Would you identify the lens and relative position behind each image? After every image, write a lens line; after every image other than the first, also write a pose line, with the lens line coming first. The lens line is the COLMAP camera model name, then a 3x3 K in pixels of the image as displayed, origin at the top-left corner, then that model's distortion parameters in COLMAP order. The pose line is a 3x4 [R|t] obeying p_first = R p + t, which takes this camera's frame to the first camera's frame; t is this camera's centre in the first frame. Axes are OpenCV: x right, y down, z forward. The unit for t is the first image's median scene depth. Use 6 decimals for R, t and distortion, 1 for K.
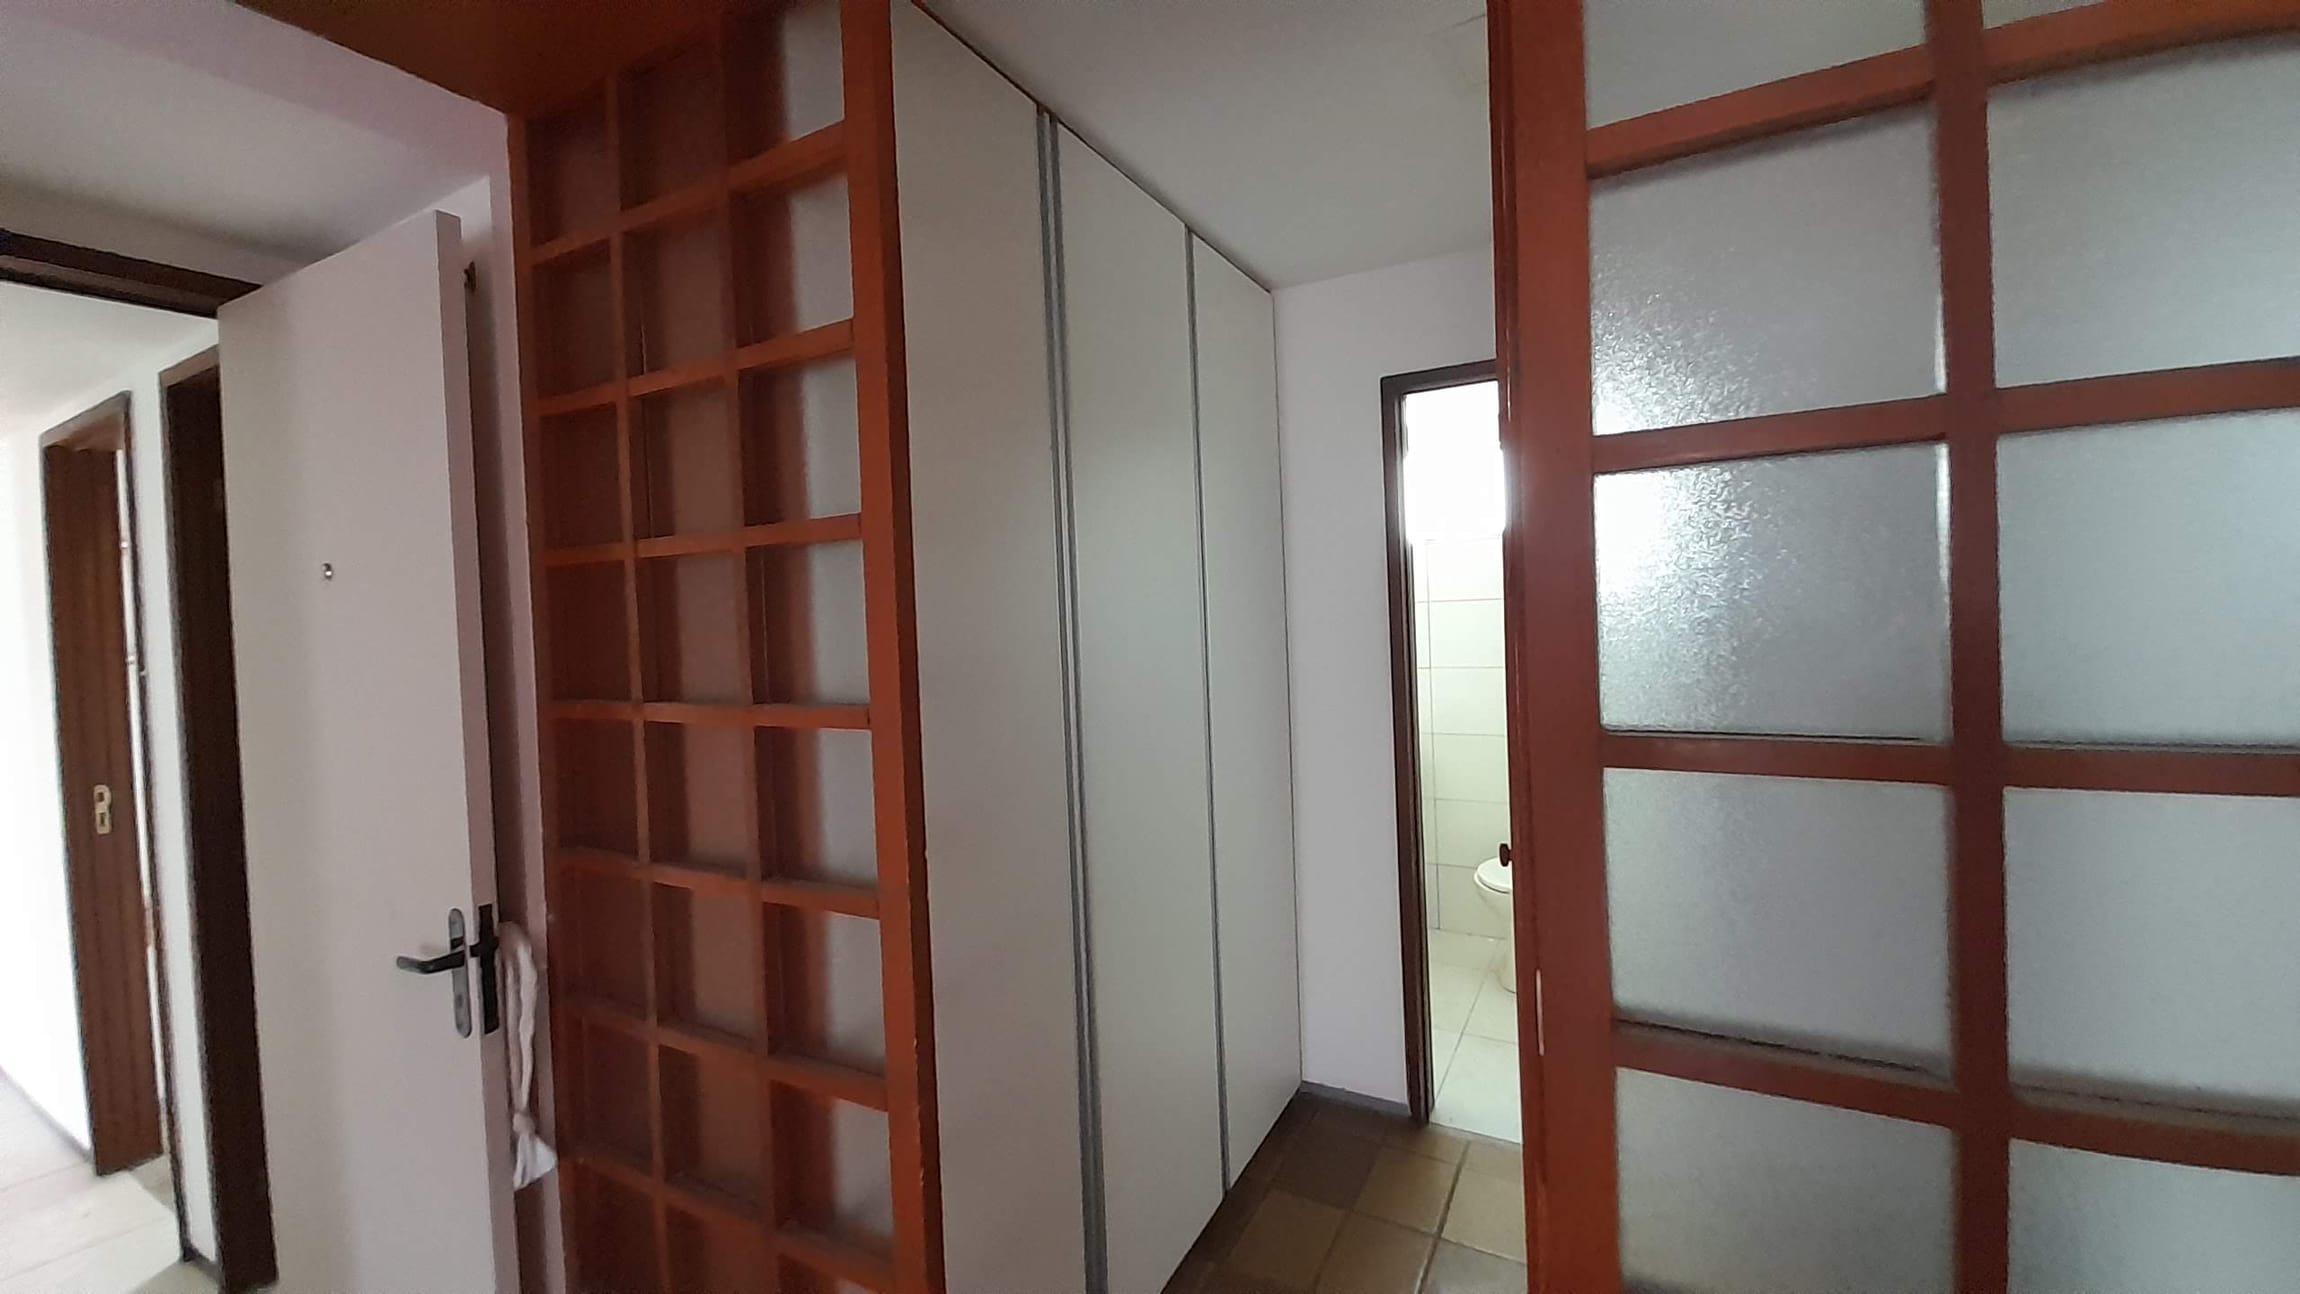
lens RADIAL K [[899.0, 0, 1134.6], [0, 899.0, 631.6], [0, 0, 1]] dist [0.029117, -0.019712]
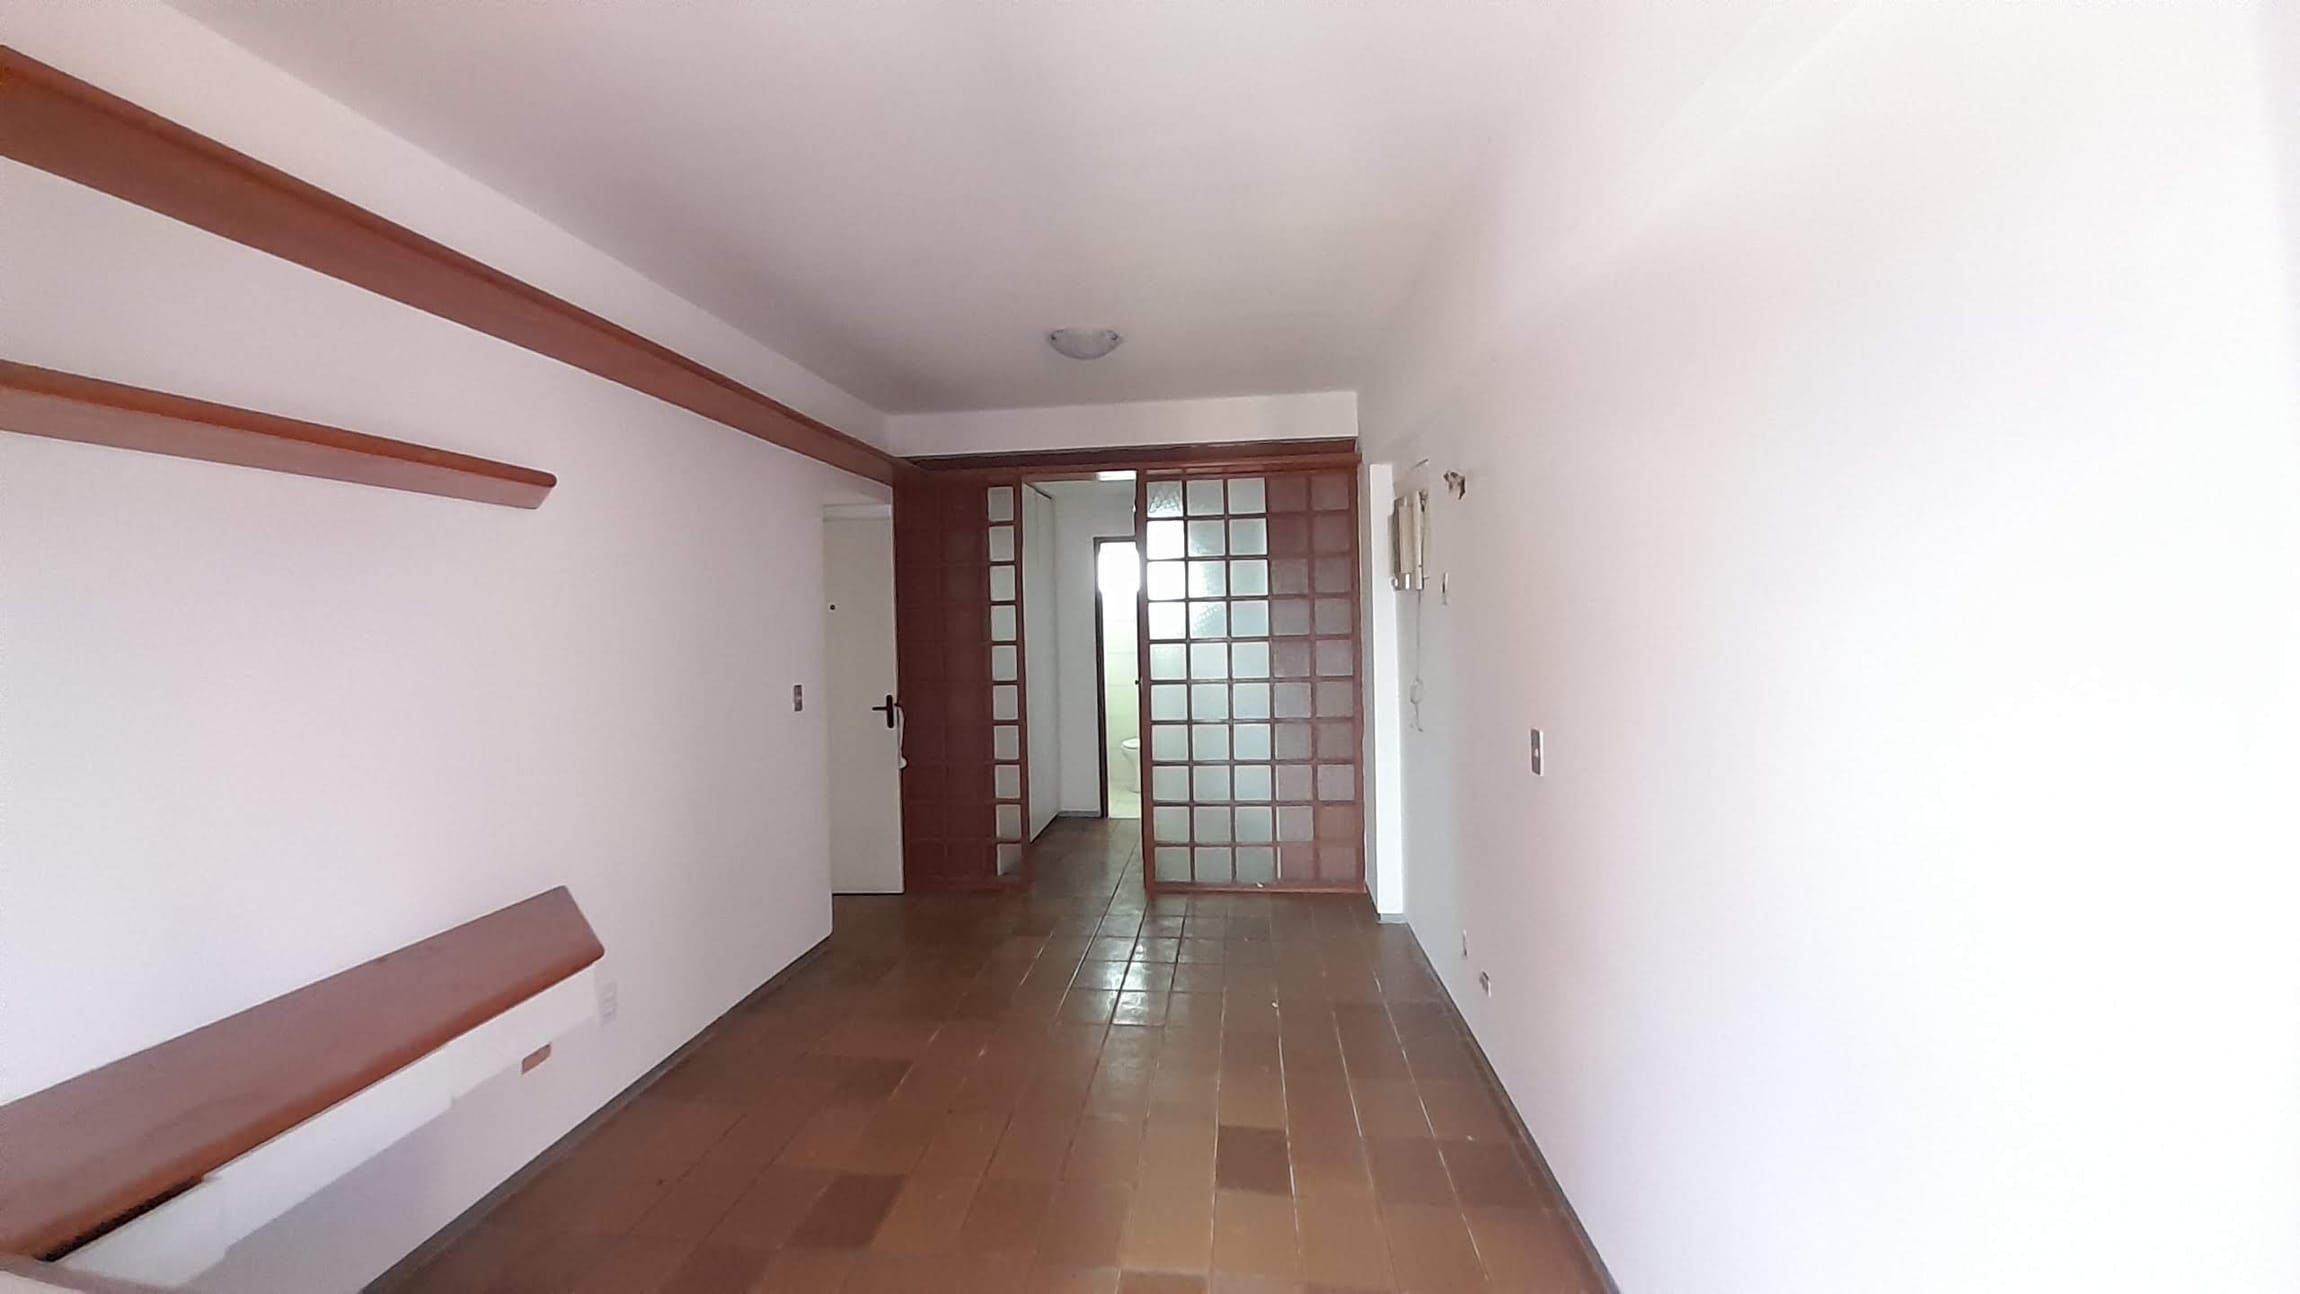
lens RADIAL K [[899.0, 0, 1134.6], [0, 899.0, 631.6], [0, 0, 1]] dist [0.029117, -0.019712]
pose [[0.923519, 0.007256, 0.383483, -0.614060], [-0.000852, 0.999857, -0.016867, 0.048977], [-0.383551, 0.015251, 0.923394, -1.463759]]
